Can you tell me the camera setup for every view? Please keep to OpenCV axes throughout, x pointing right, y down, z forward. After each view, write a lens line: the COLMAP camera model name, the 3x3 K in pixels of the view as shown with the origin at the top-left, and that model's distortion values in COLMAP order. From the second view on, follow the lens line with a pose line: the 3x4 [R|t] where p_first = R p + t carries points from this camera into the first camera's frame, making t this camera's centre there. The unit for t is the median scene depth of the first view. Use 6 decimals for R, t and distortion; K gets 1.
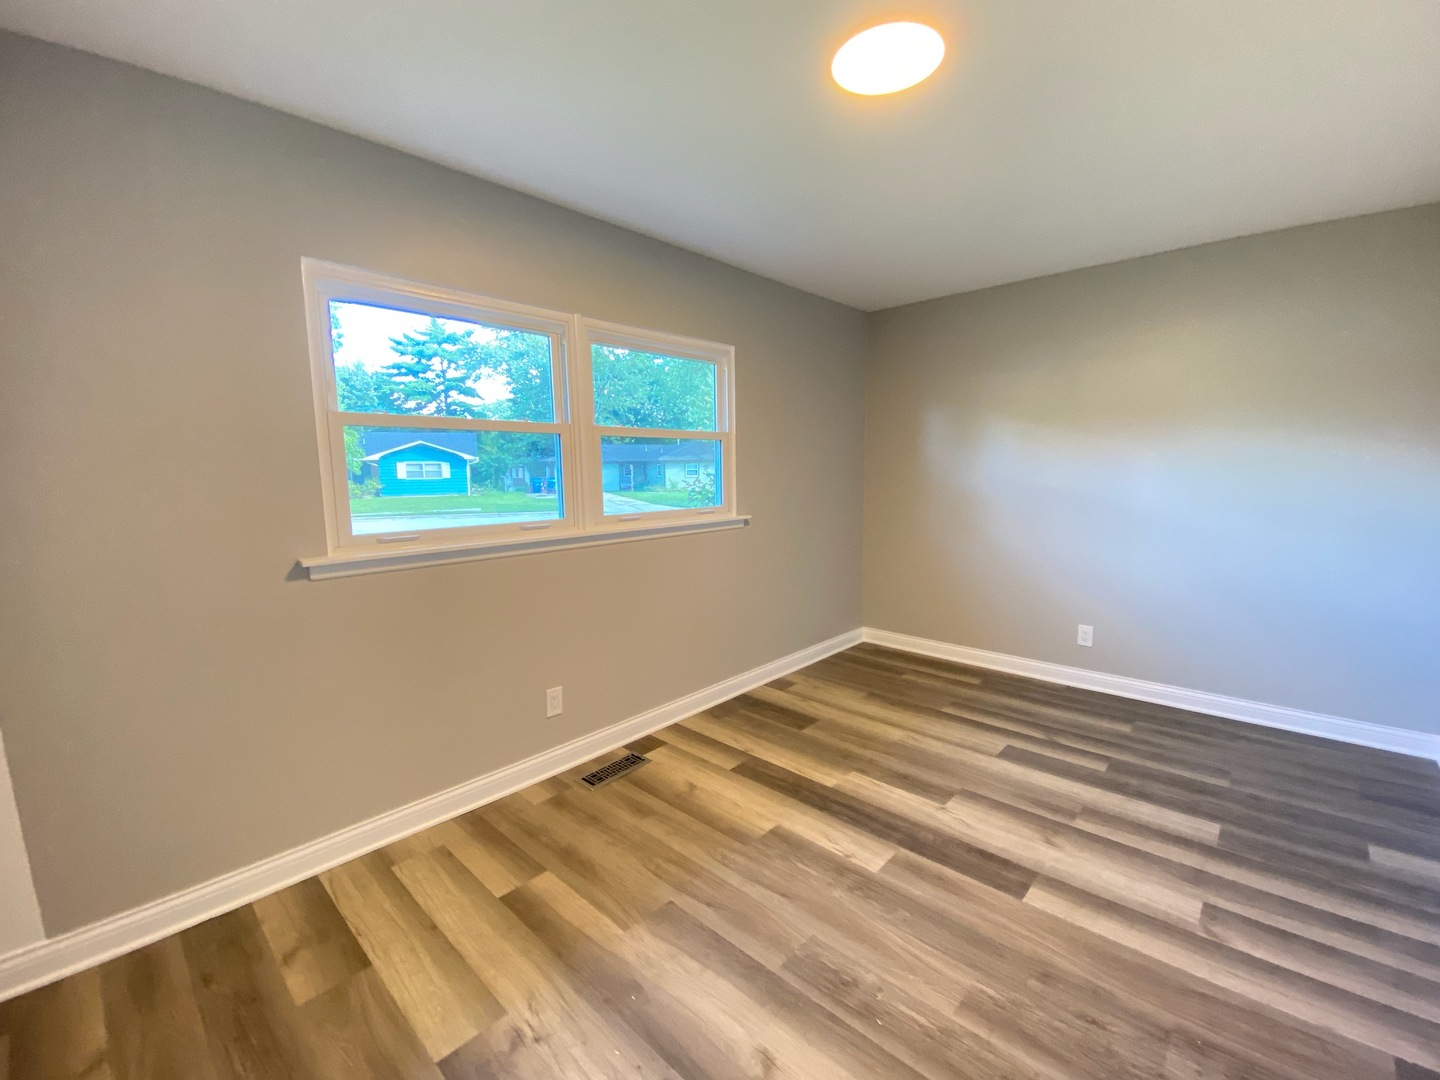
lens RADIAL K [[587.8, 0, 716.7], [0, 587.8, 535.8], [0, 0, 1]] dist [0.042327, -0.028202]
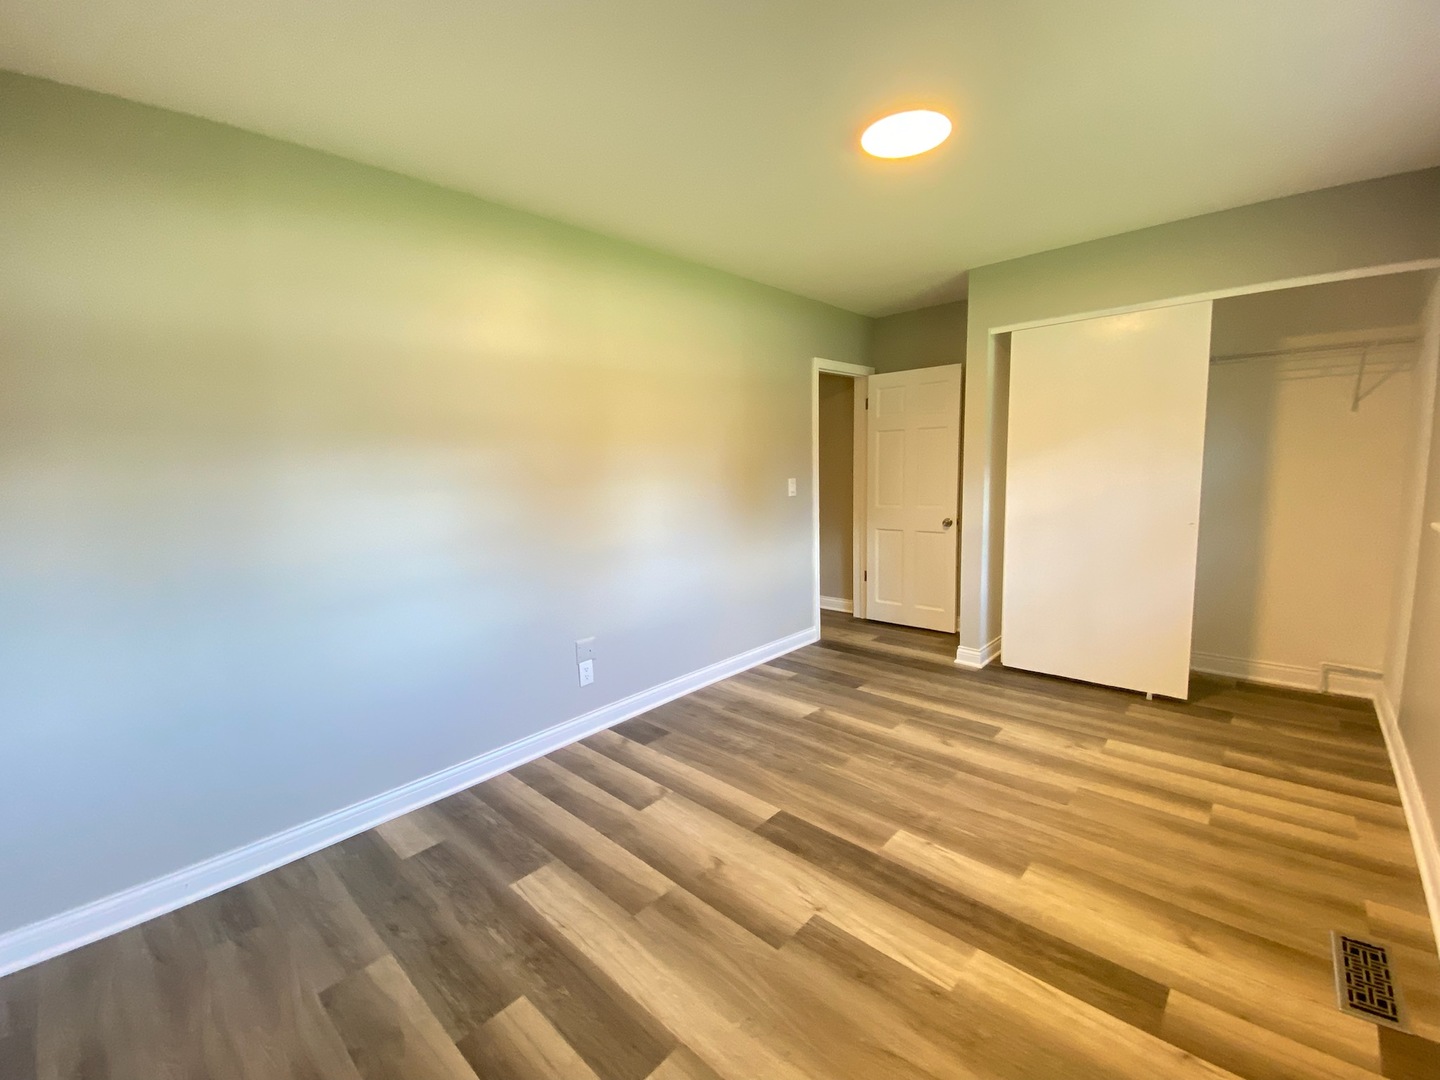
lens RADIAL K [[587.8, 0, 716.7], [0, 587.8, 535.8], [0, 0, 1]] dist [0.042327, -0.028202]
pose [[-0.999145, 0.041306, -0.001610, 0.526484], [0.039743, 0.970590, 0.237434, -0.208215], [0.011370, 0.237167, -0.971402, 1.743122]]
